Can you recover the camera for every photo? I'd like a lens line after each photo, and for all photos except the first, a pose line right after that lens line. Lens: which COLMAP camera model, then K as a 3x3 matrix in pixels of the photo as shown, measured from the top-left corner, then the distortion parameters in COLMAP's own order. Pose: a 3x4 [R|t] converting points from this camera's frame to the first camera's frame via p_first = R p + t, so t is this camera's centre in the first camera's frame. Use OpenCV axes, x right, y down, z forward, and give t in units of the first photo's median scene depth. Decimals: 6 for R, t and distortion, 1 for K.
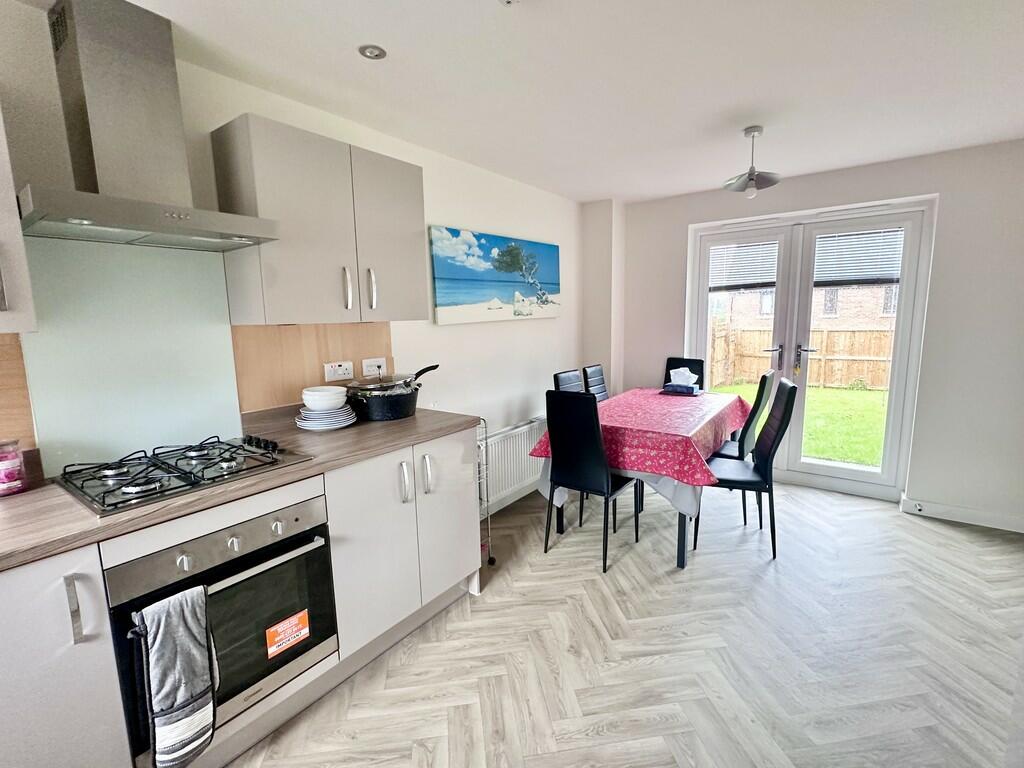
lens RADIAL K [[474.7, 0, 511.0], [0, 474.7, 383.1], [0, 0, 1]] dist [0.003372, 0.000485]
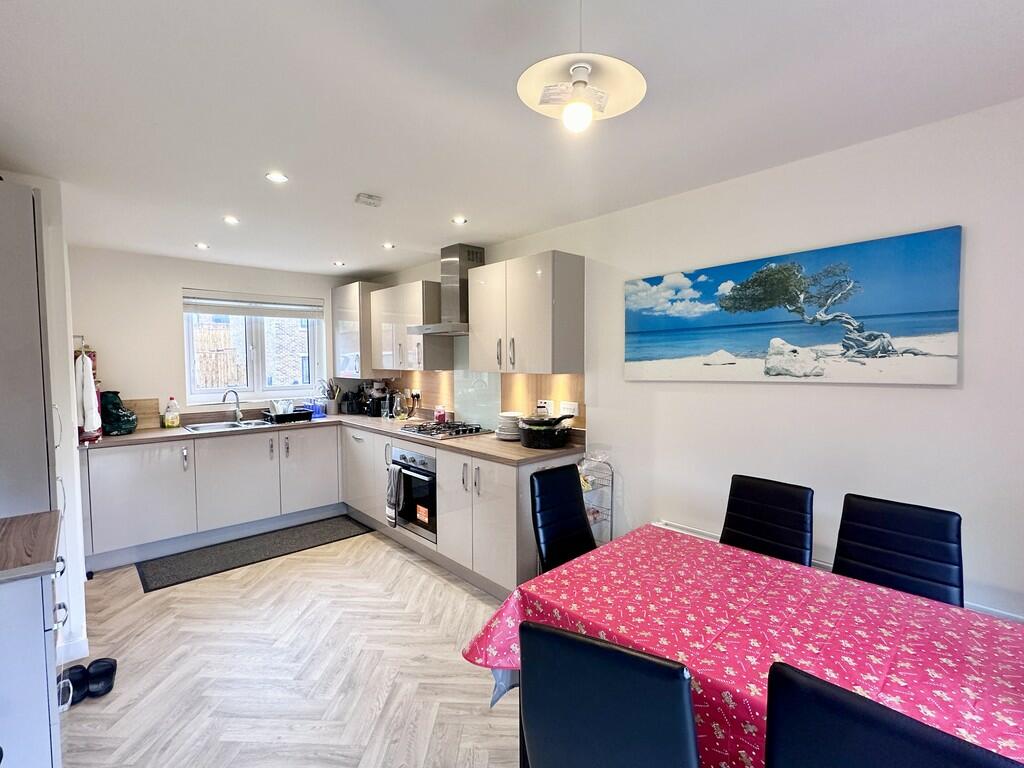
lens RADIAL K [[474.7, 0, 511.1], [0, 474.7, 383.5], [0, 0, 1]] dist [0.003372, 0.000485]
pose [[-0.193666, 0.069286, -0.978618, 0.771450], [-0.134575, 0.986198, 0.096455, -0.161431], [0.971794, 0.150377, -0.181669, 0.859031]]
